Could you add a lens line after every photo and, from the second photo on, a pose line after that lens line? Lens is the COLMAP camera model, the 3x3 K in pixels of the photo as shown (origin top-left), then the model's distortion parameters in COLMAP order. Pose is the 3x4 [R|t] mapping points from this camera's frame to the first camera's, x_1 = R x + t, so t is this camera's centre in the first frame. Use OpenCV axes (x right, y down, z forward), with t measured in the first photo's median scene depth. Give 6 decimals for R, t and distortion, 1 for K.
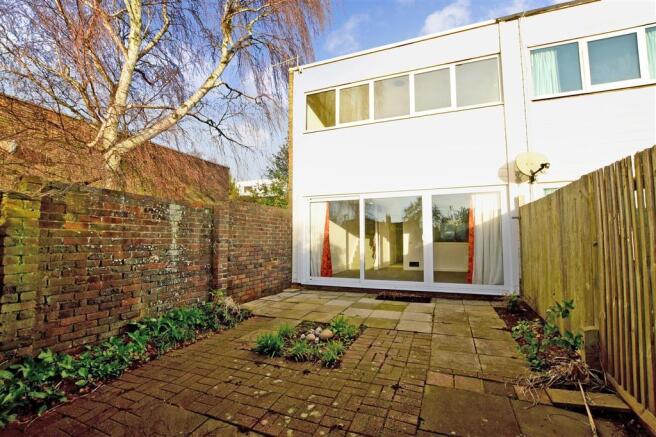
lens RADIAL K [[293.4, 0, 328.0], [0, 293.4, 218.5], [0, 0, 1]] dist [-0.030900, 0.000245]
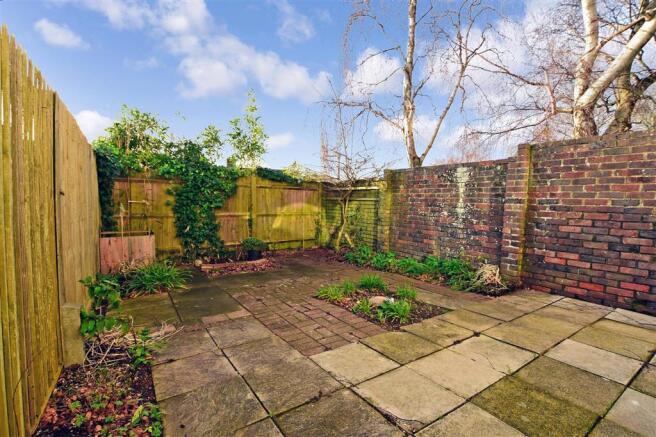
lens RADIAL K [[293.4, 0, 328.0], [0, 293.4, 218.5], [0, 0, 1]] dist [-0.030900, 0.000245]
pose [[-0.547527, 0.041027, -0.835782, 0.710920], [0.044012, 0.998827, 0.020198, 0.104257], [0.835630, -0.025725, -0.548690, 1.206379]]
